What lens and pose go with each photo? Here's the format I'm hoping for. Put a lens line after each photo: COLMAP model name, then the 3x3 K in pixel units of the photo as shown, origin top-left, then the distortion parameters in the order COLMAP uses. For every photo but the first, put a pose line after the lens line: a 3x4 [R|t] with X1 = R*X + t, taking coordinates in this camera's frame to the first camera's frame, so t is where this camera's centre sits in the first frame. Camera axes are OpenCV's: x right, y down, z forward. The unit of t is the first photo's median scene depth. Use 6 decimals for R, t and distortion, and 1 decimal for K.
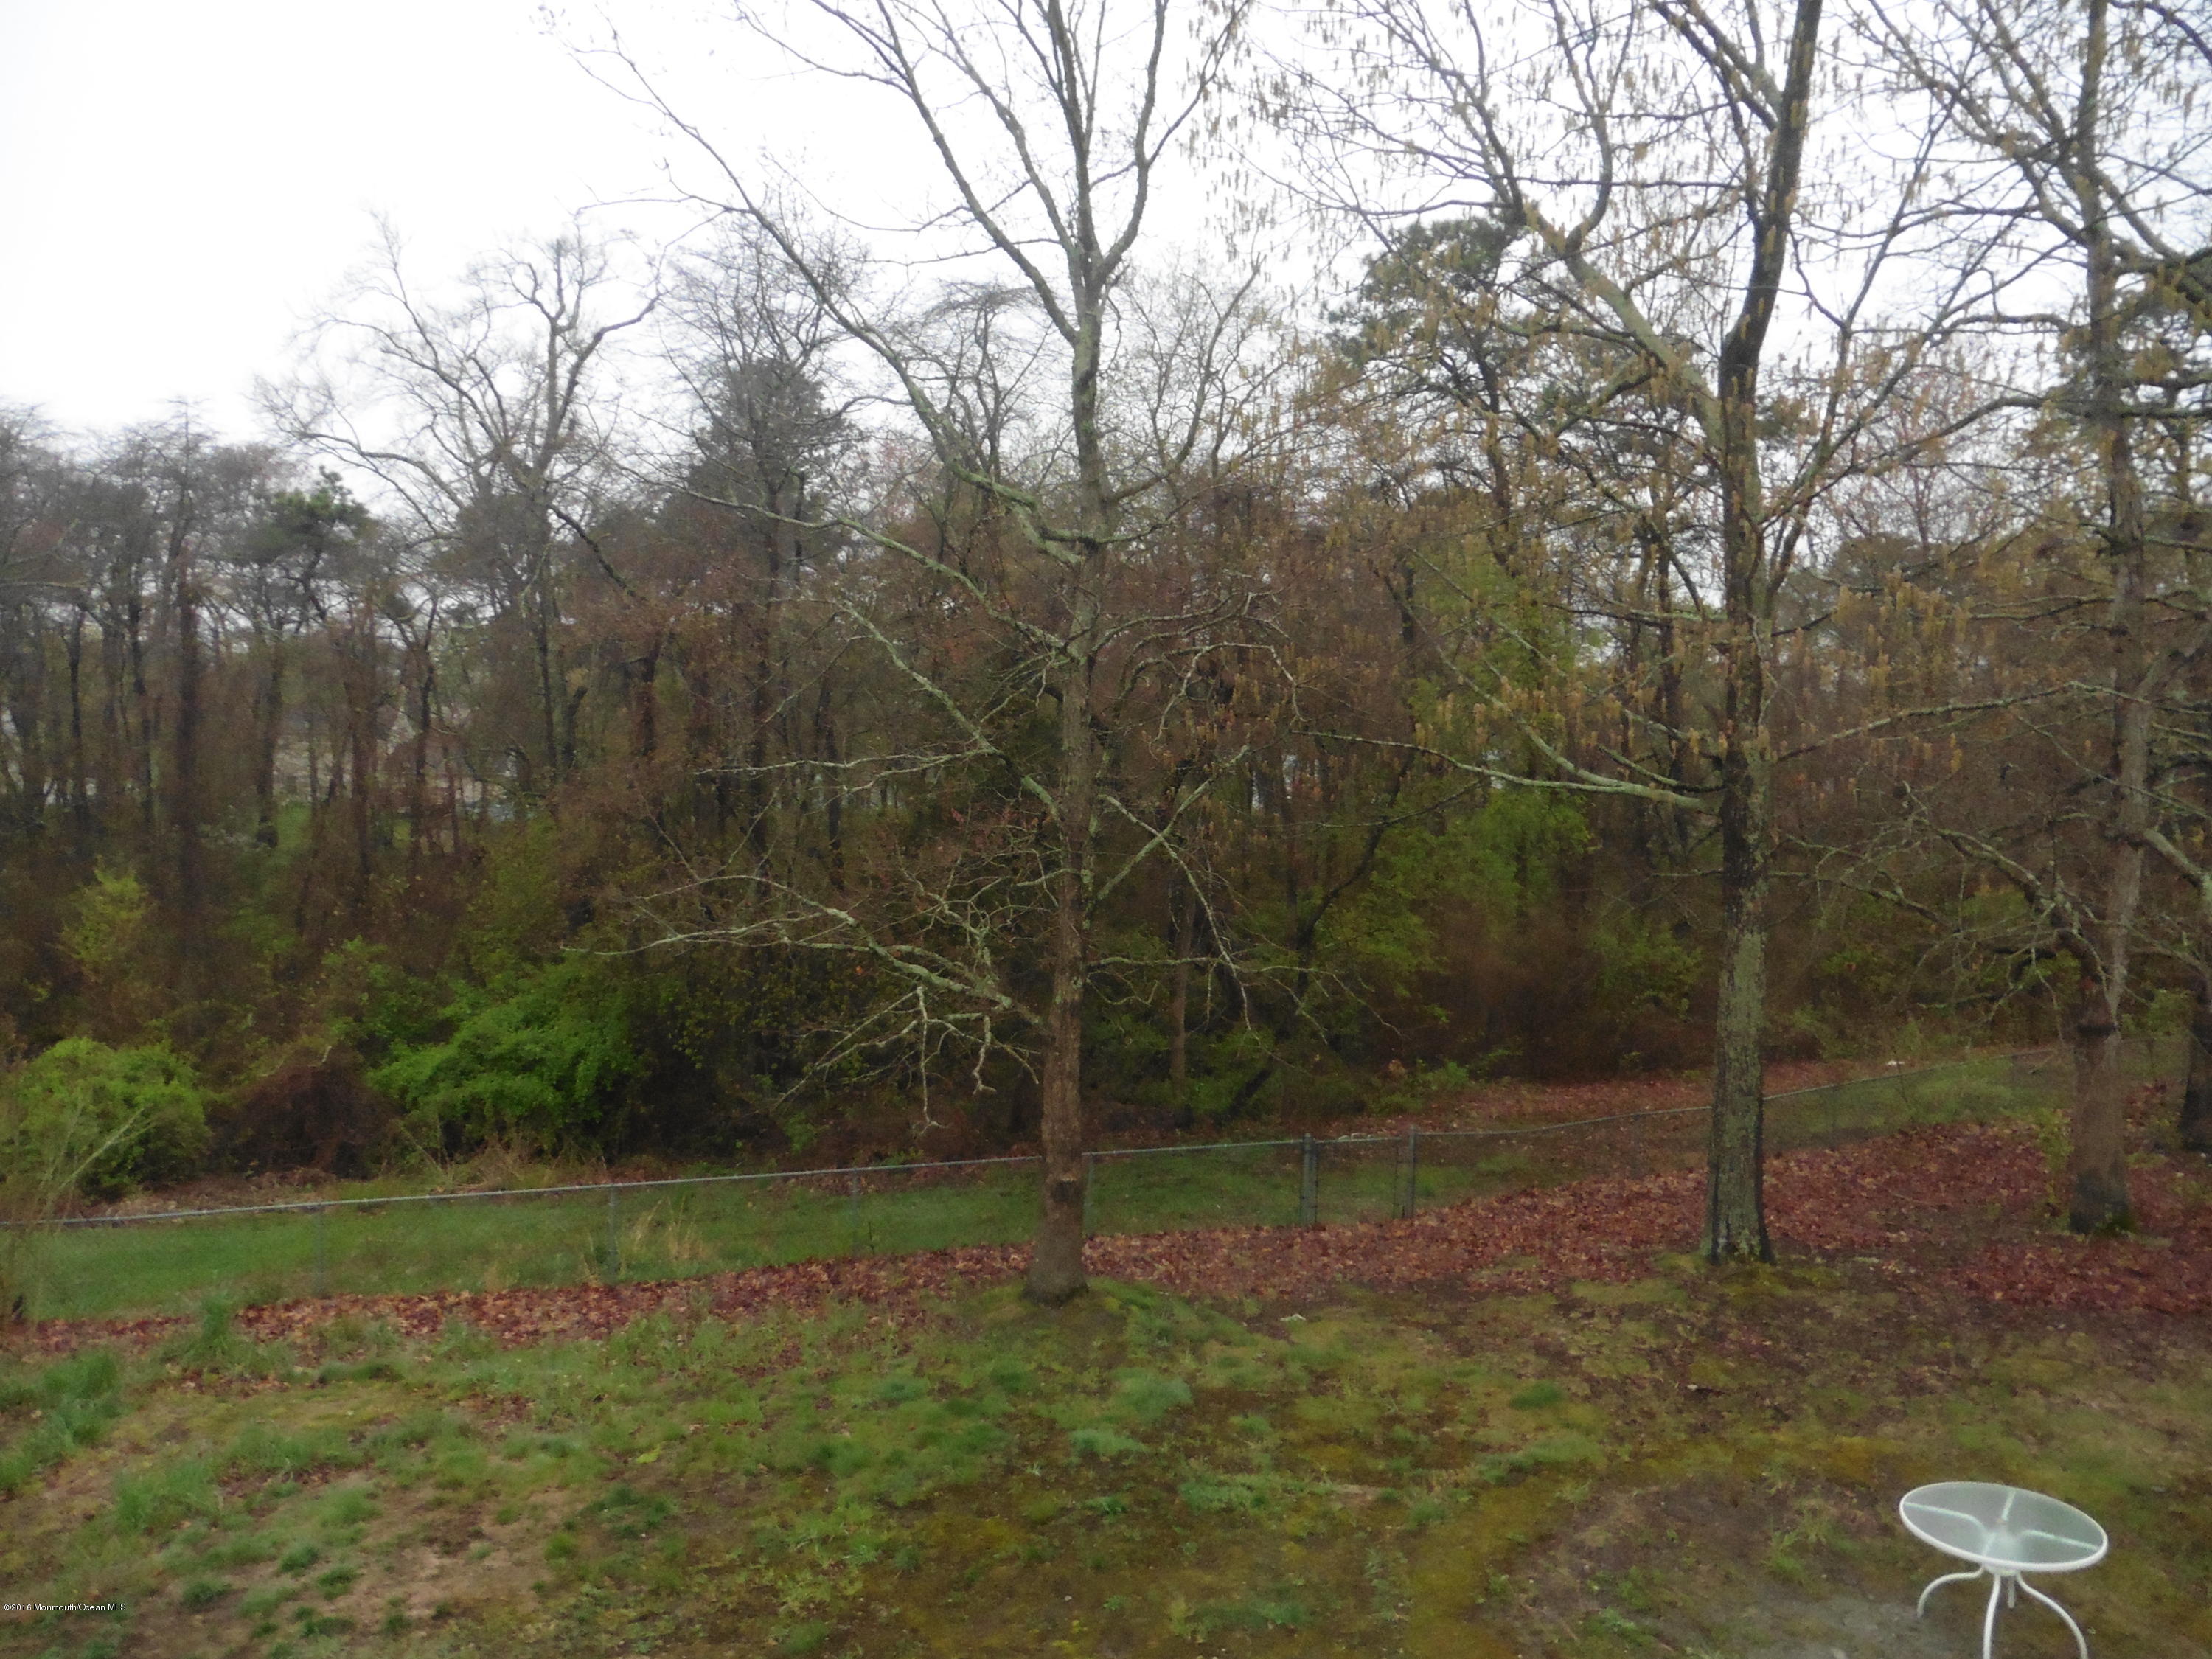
lens RADIAL K [[1614.7, 0, 1109.6], [0, 1614.7, 827.8], [0, 0, 1]] dist [-0.041272, 0.023033]
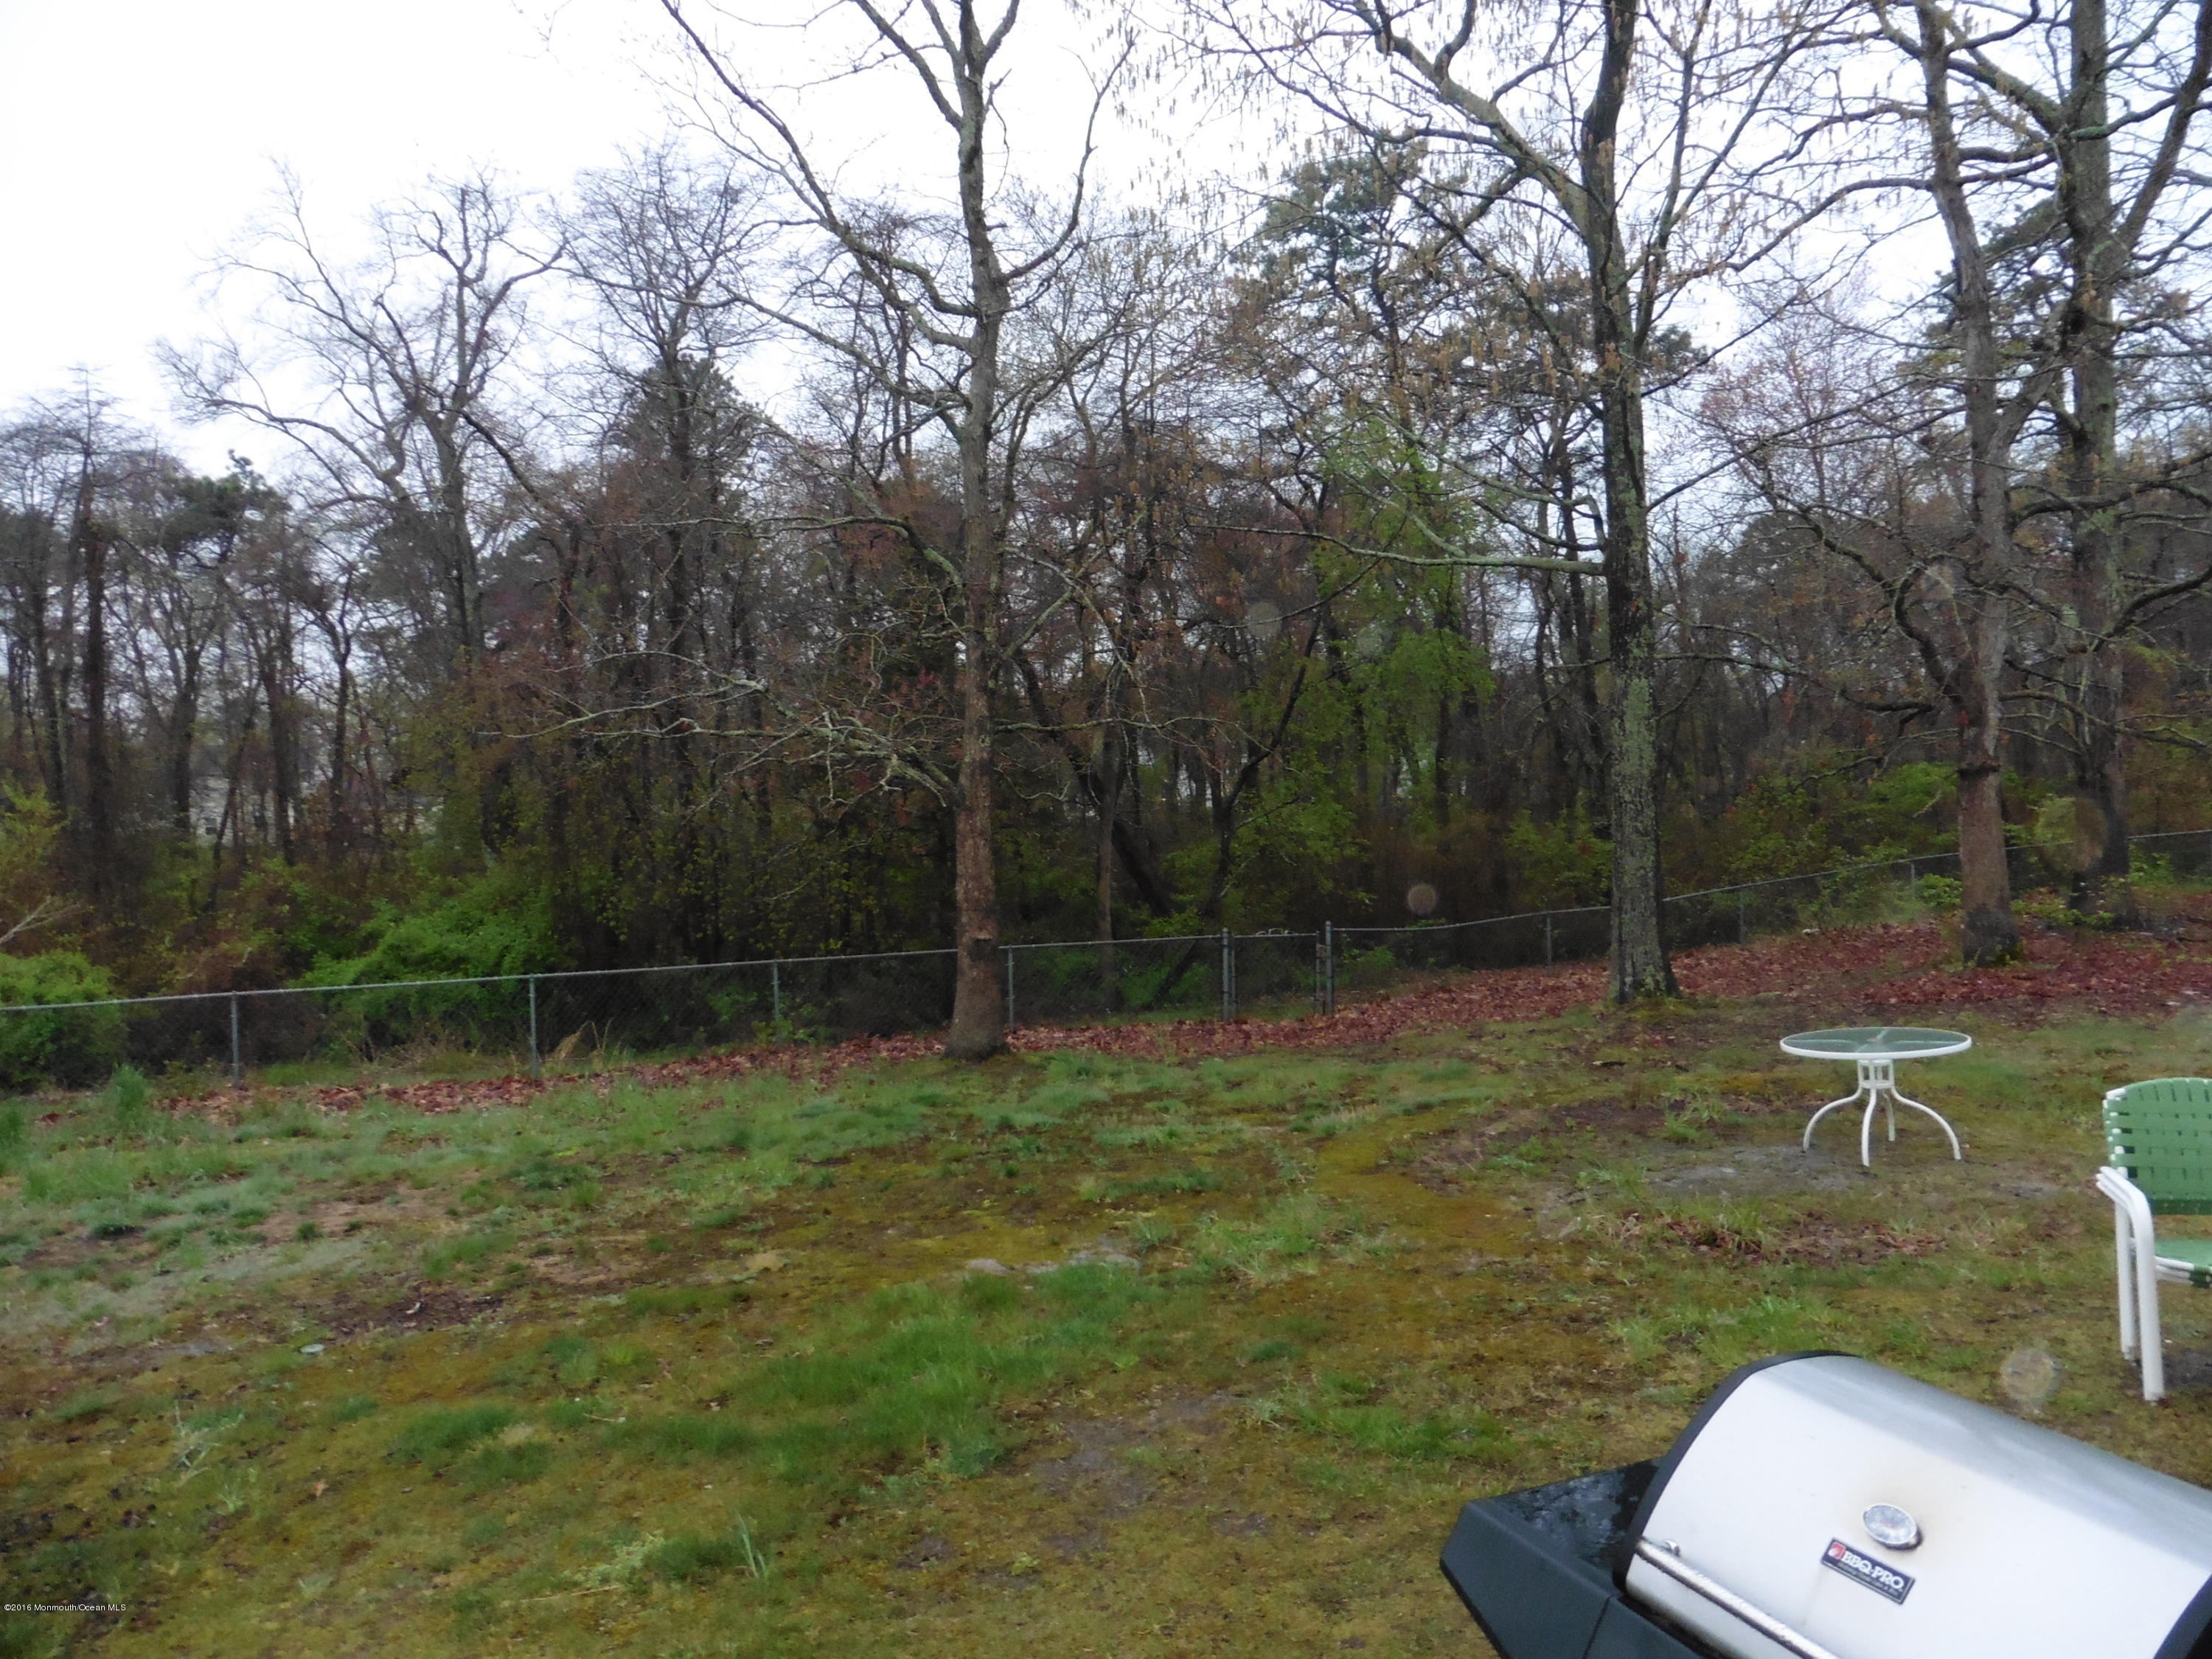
lens RADIAL K [[1614.7, 0, 1108.6], [0, 1614.7, 822.4], [0, 0, 1]] dist [-0.041272, 0.023033]
pose [[0.998448, -0.040900, 0.037797, 0.013143], [0.041996, 0.998707, -0.028656, 0.142630], [-0.036577, 0.030199, 0.998874, -0.013999]]
